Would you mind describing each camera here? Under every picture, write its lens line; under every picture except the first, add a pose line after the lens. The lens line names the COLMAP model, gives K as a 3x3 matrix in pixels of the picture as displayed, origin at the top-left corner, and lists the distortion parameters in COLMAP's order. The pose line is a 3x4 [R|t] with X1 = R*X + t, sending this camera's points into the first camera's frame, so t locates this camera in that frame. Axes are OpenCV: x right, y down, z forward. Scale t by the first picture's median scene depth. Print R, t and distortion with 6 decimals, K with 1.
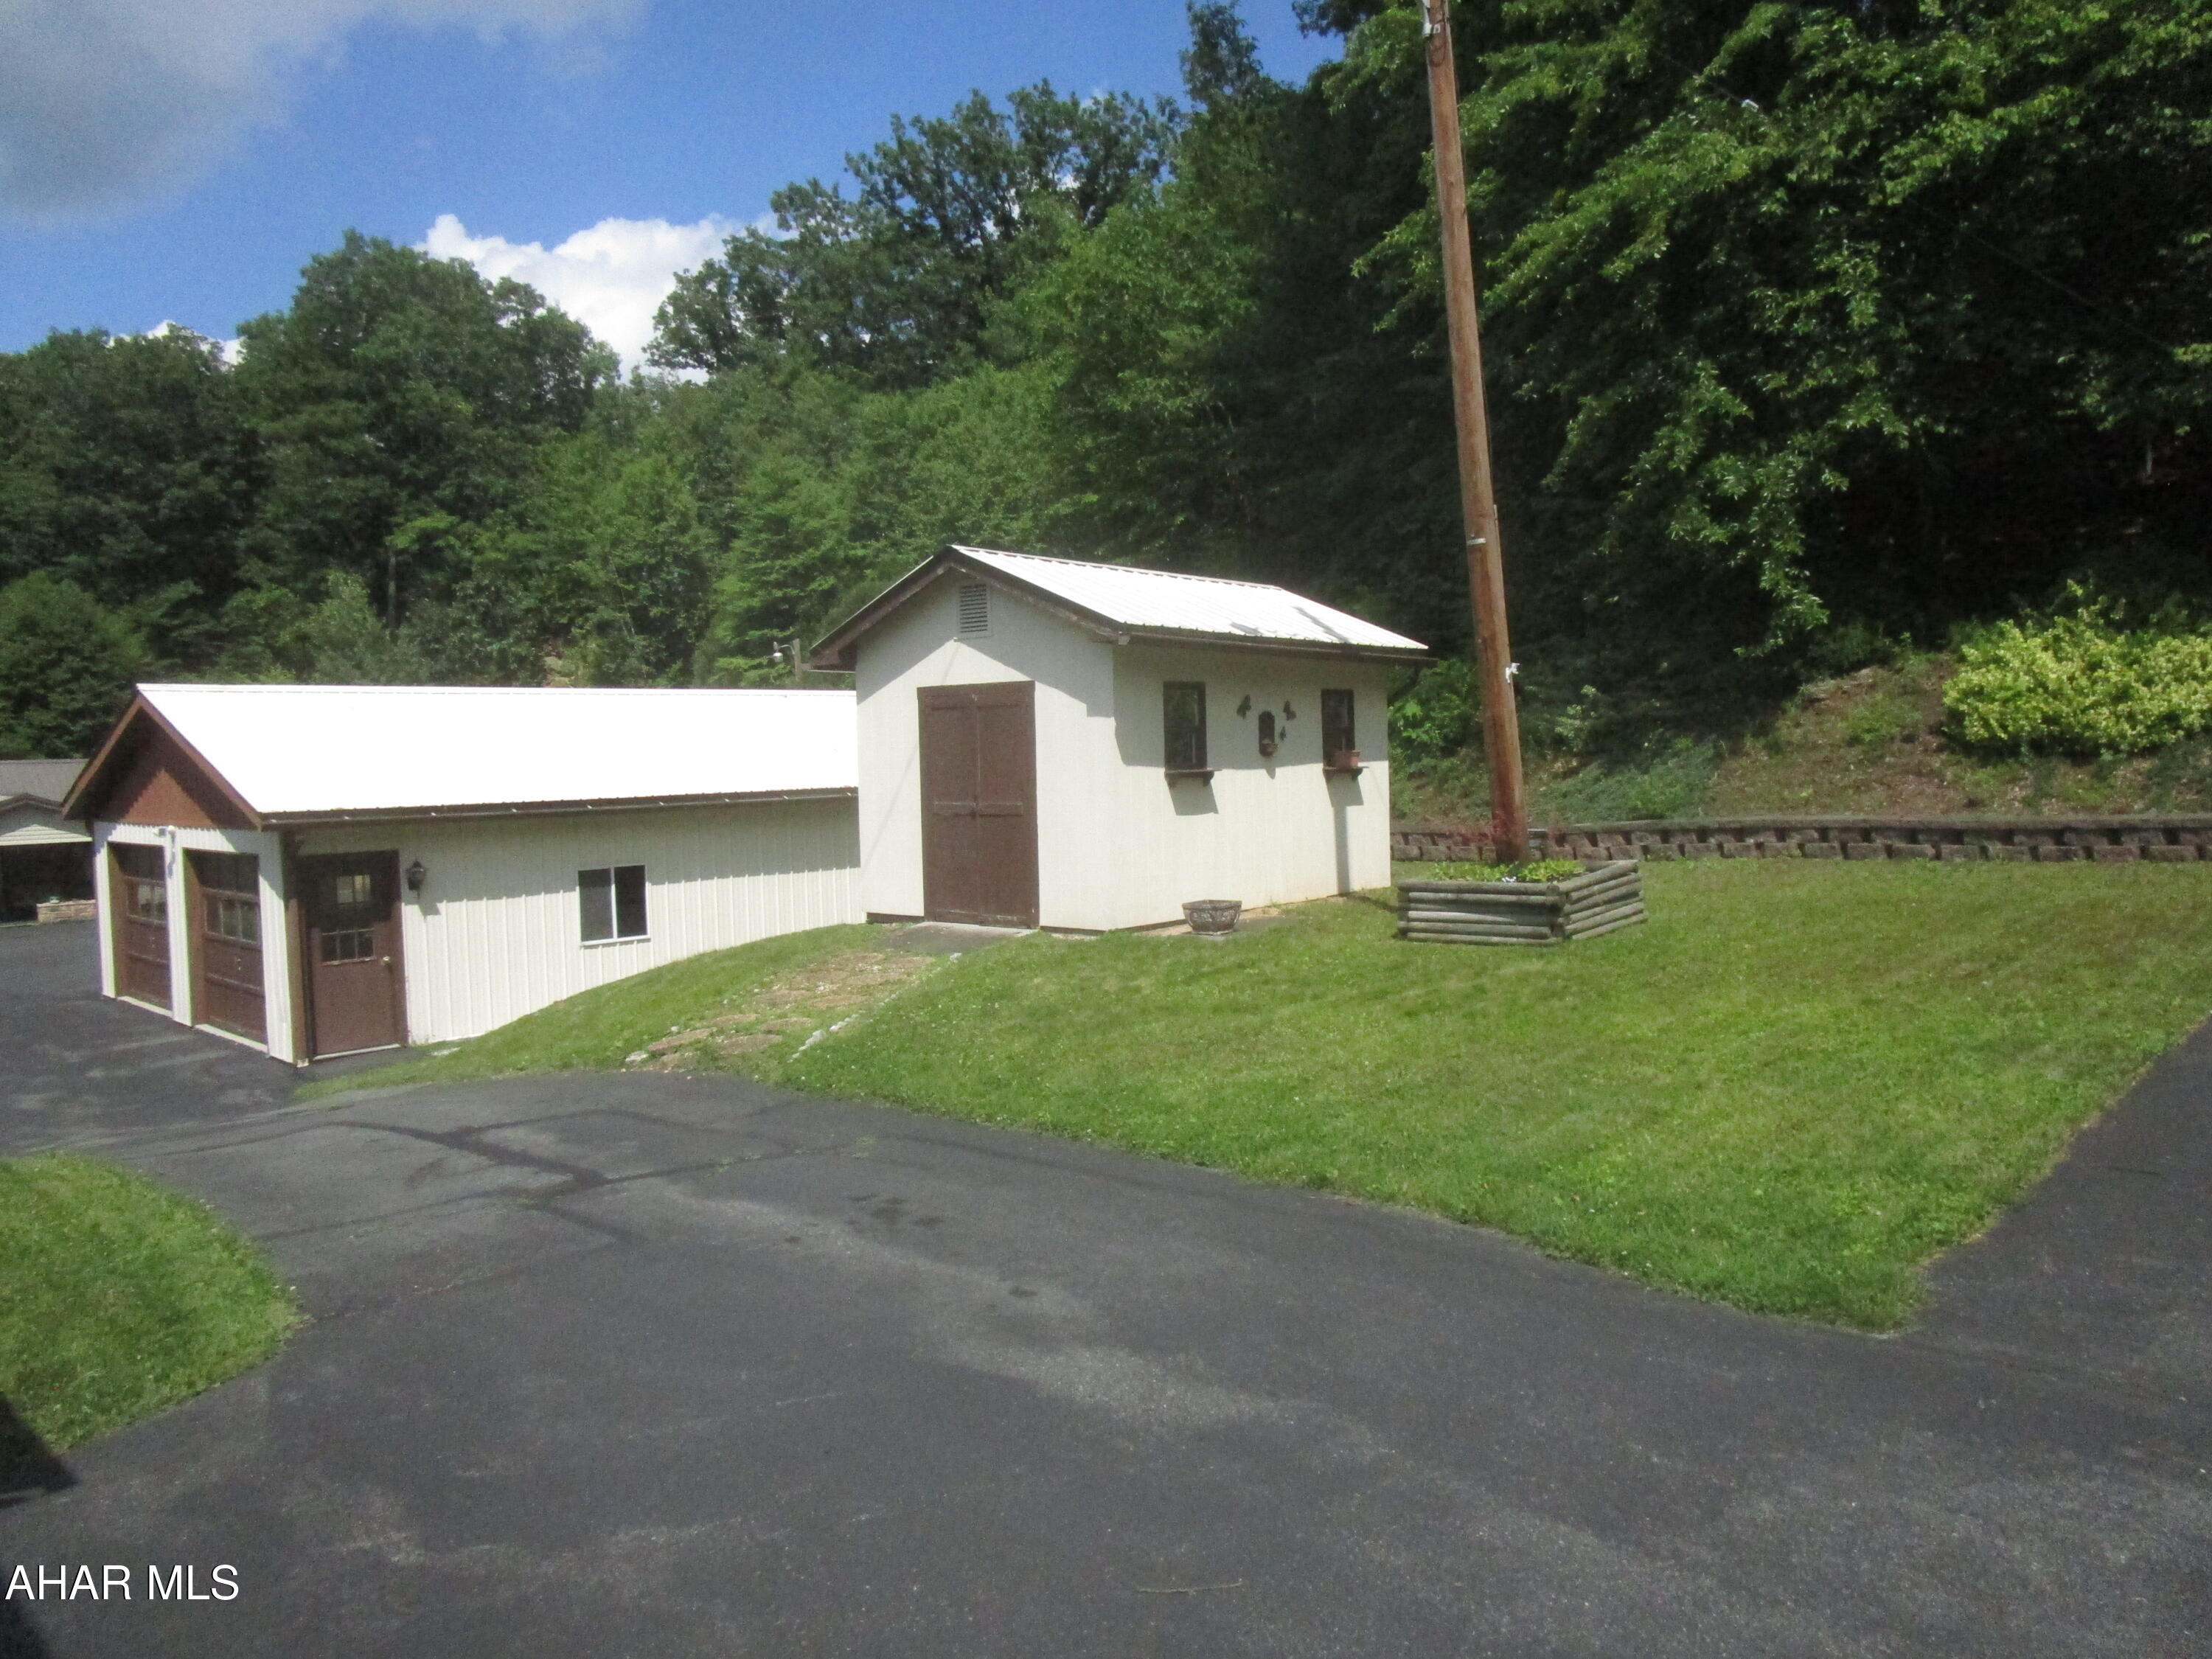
lens RADIAL K [[1552.4, 0, 1106.0], [0, 1552.4, 829.5], [0, 0, 1]] dist [-0.005580, -0.023851]
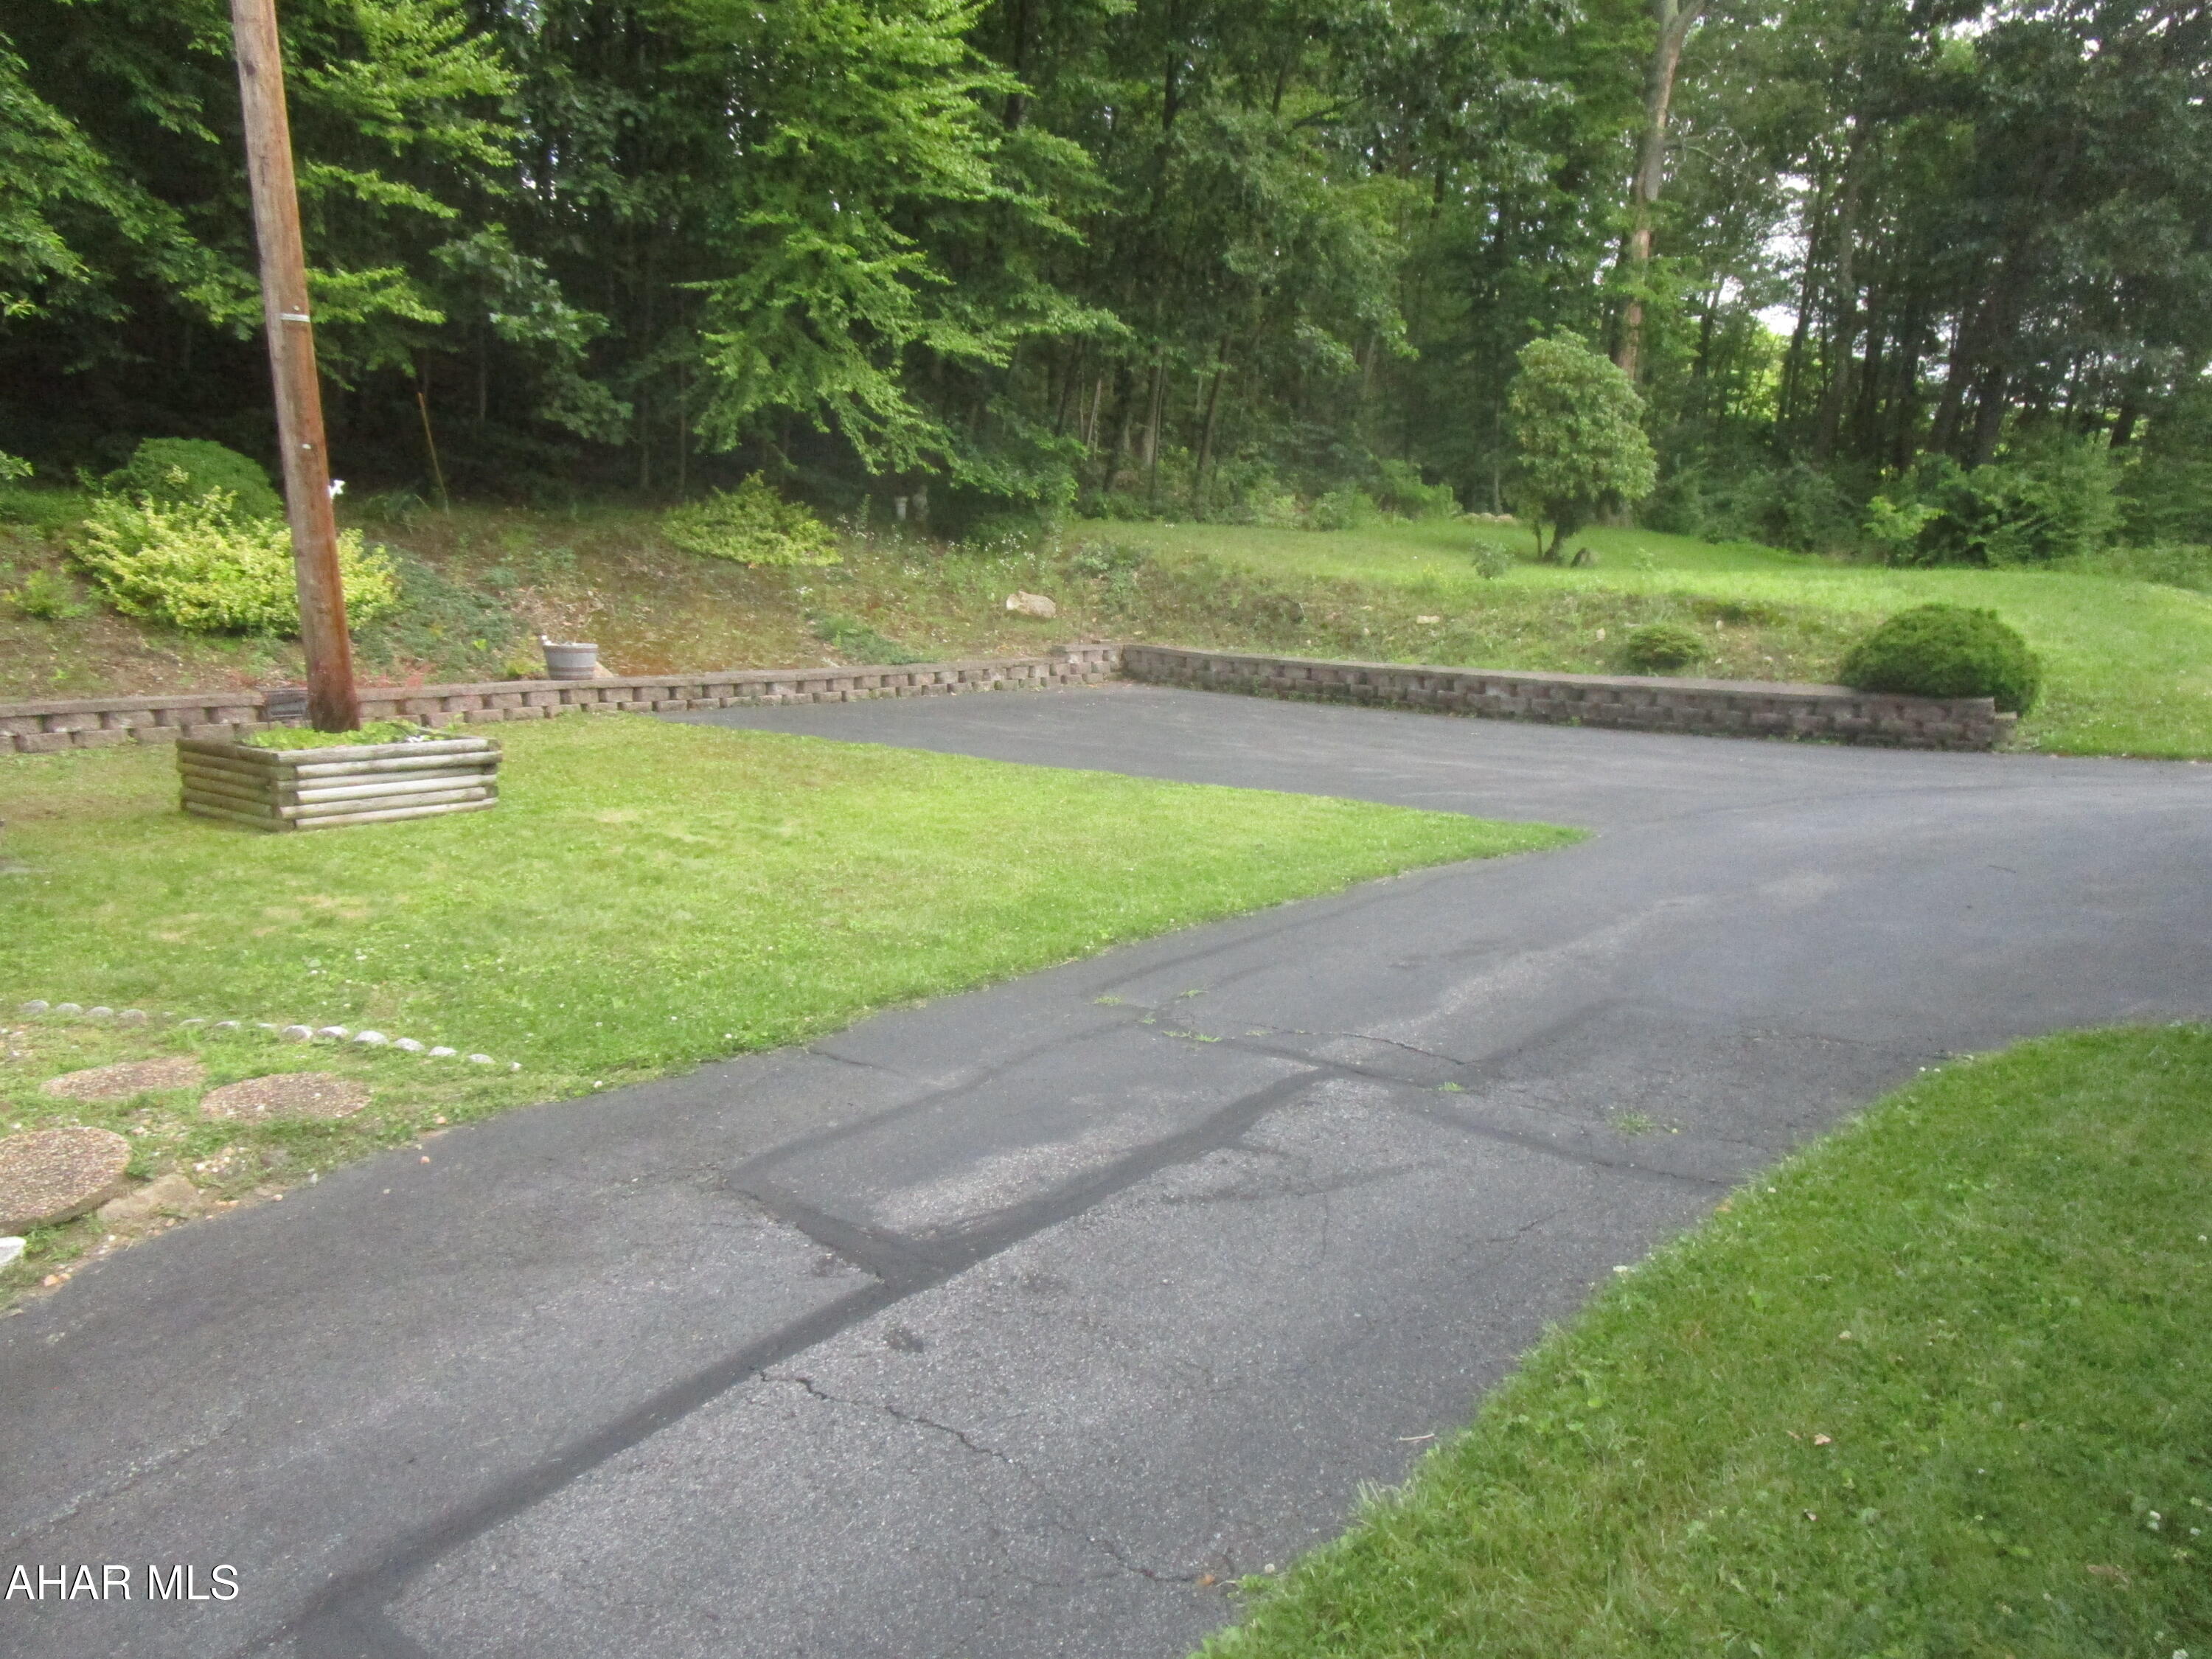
lens RADIAL K [[1552.4, 0, 1106.0], [0, 1552.4, 829.5], [0, 0, 1]] dist [-0.005580, -0.023851]
pose [[-0.083772, -0.083805, 0.992955, -0.097475], [0.060028, 0.994223, 0.088976, 0.004488], [-0.994675, 0.067059, -0.078258, 0.110537]]
